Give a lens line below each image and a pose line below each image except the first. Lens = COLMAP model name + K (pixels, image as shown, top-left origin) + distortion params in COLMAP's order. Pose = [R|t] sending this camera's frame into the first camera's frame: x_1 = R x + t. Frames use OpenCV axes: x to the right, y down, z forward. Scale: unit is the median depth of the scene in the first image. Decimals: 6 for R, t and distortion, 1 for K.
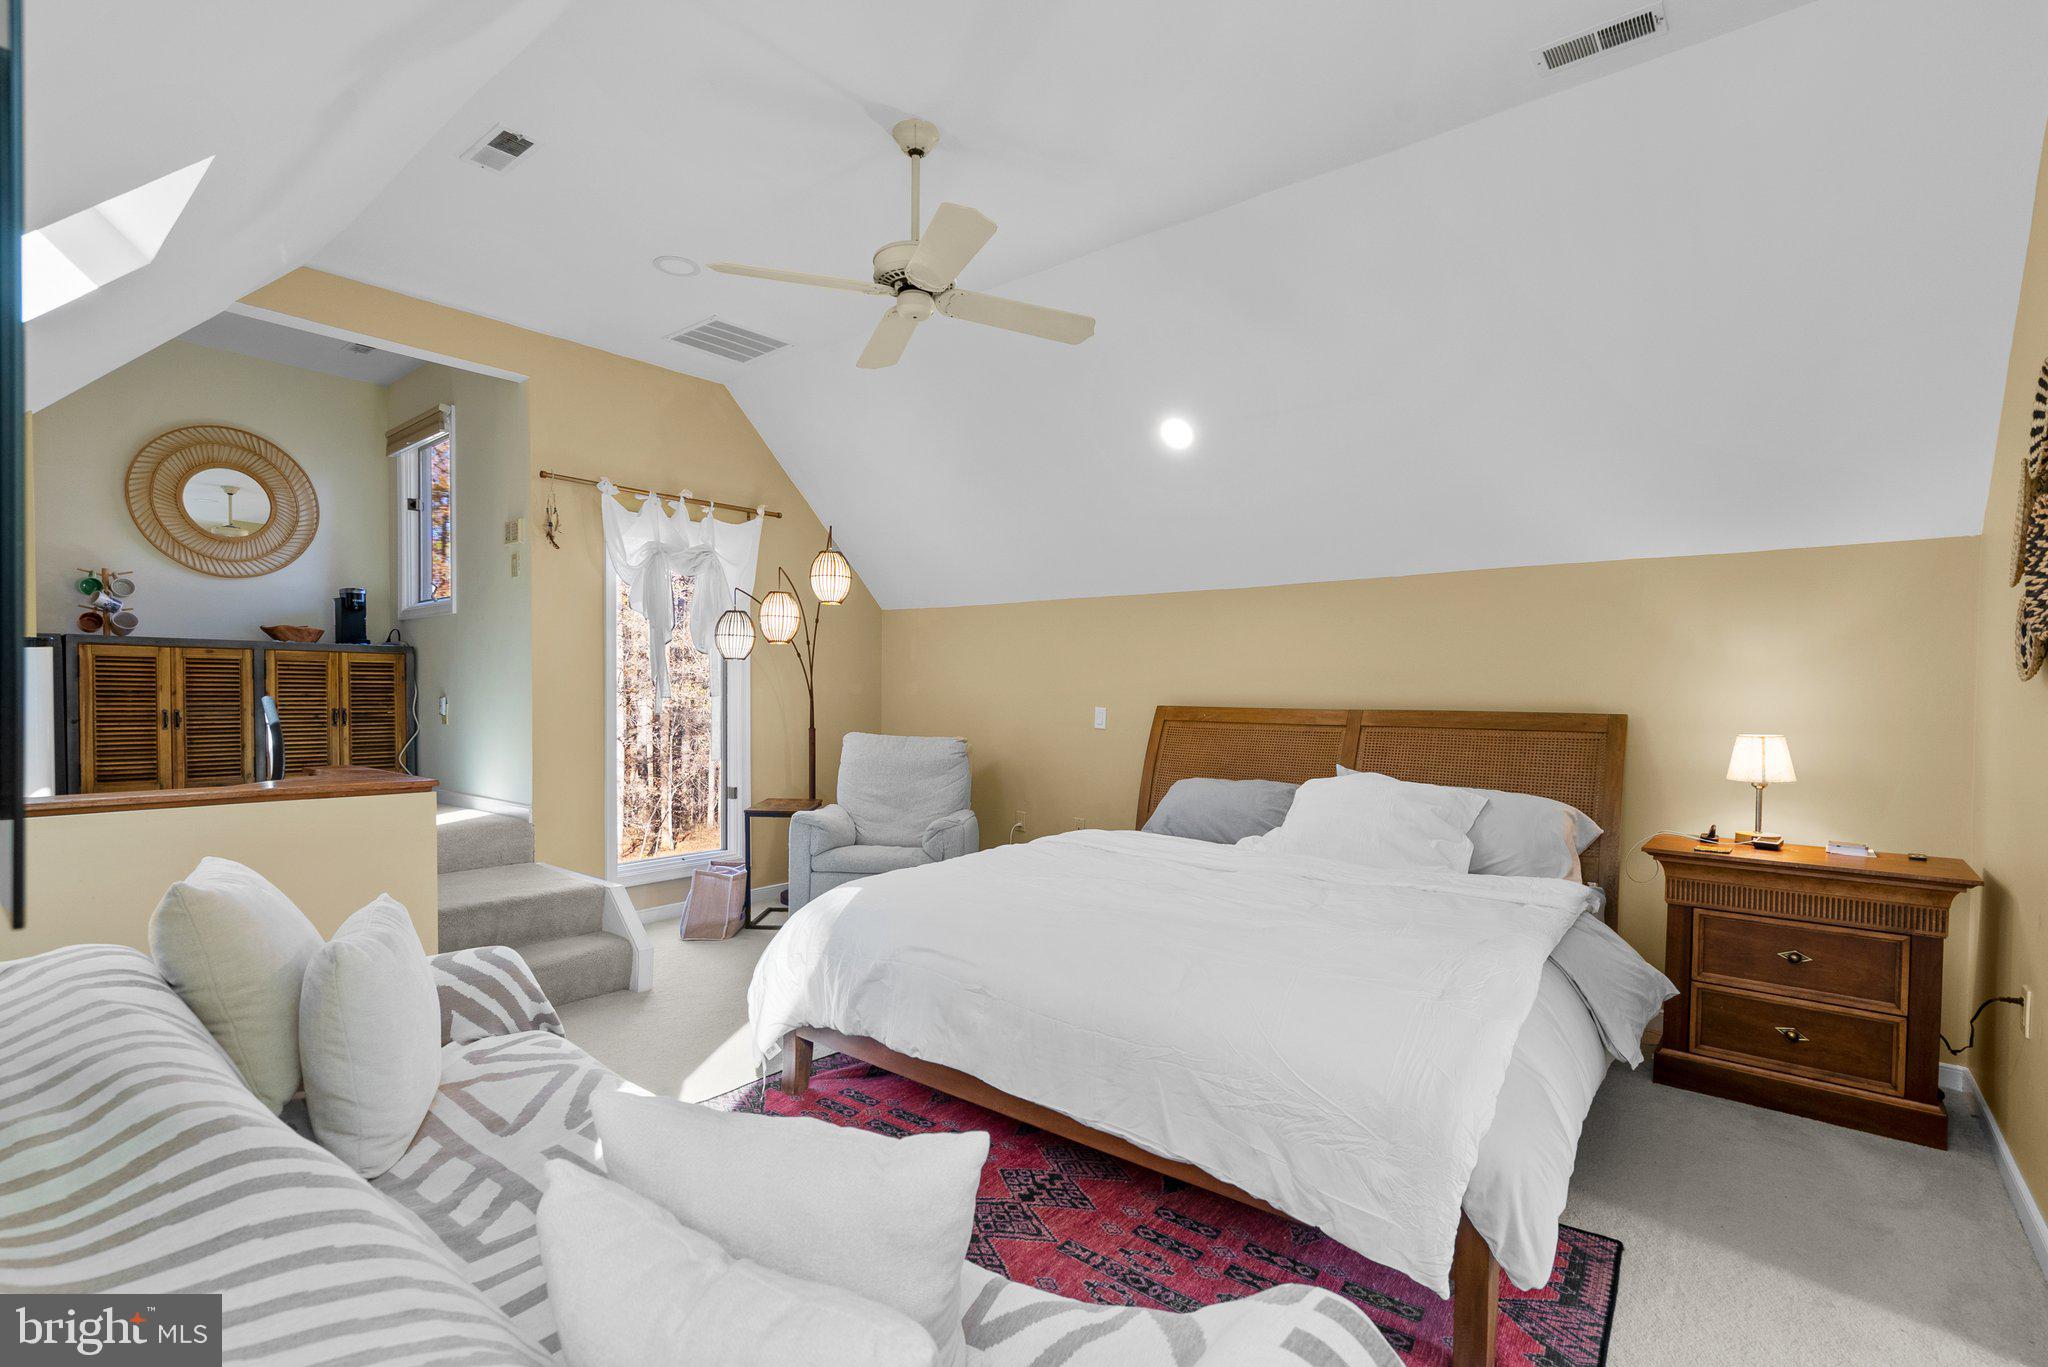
lens RADIAL K [[953.4, 0, 1028.5], [0, 953.4, 713.0], [0, 0, 1]] dist [-0.000117, 0.000301]
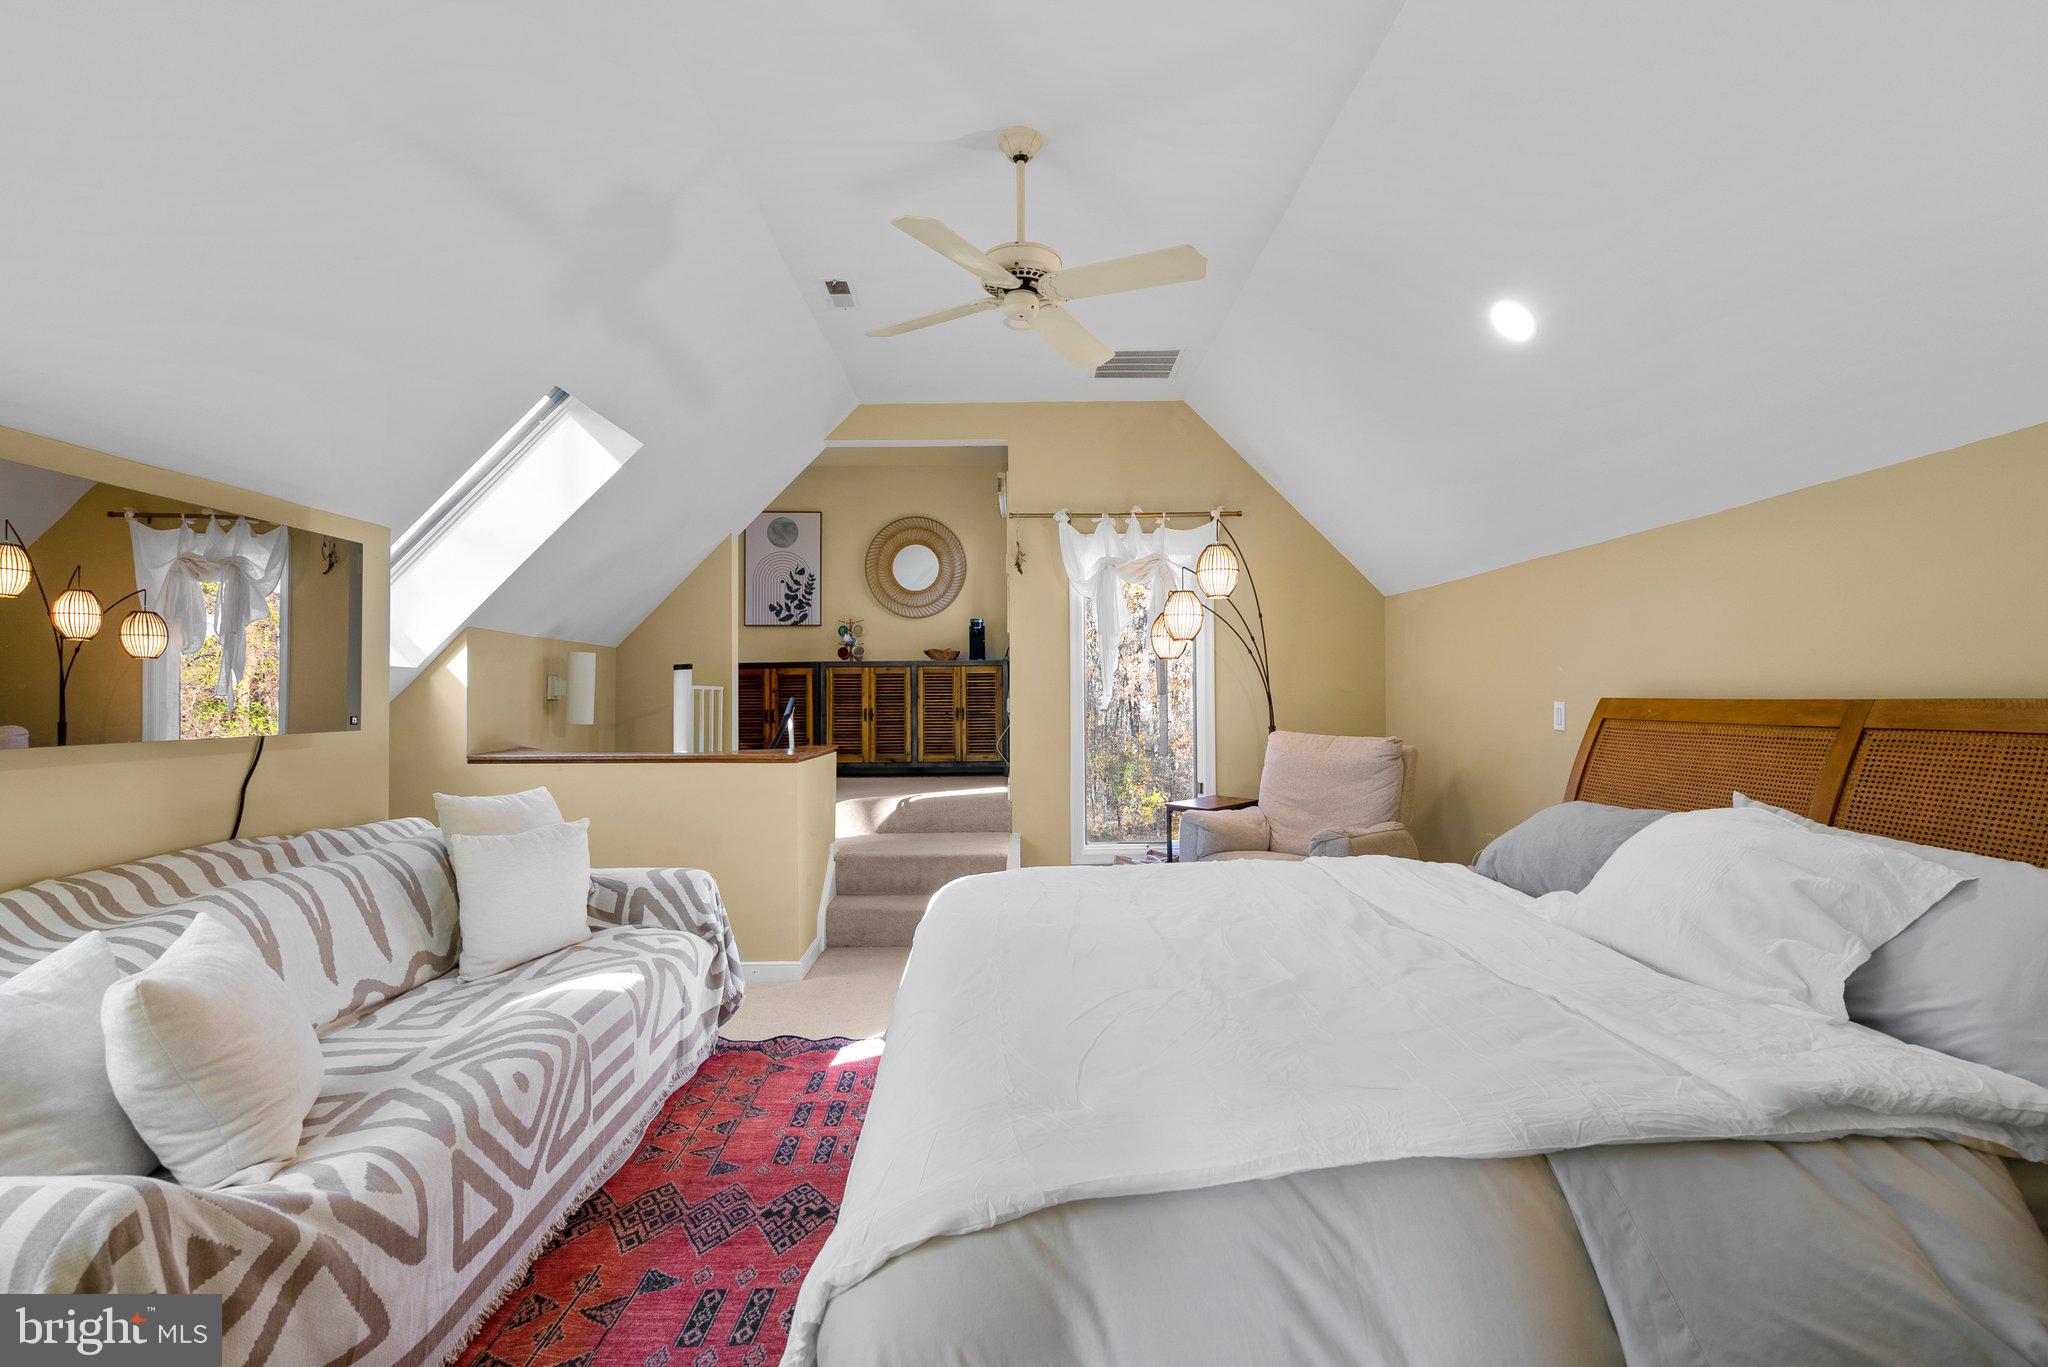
lens RADIAL K [[936.9, 0, 1028.6], [0, 936.9, 676.1], [0, 0, 1]] dist [-0.002039, 0.000944]
pose [[0.634661, -0.030159, -0.772202, 0.396841], [-0.005144, 0.999051, -0.043247, 0.008197], [0.772773, 0.031419, 0.633904, 0.233965]]
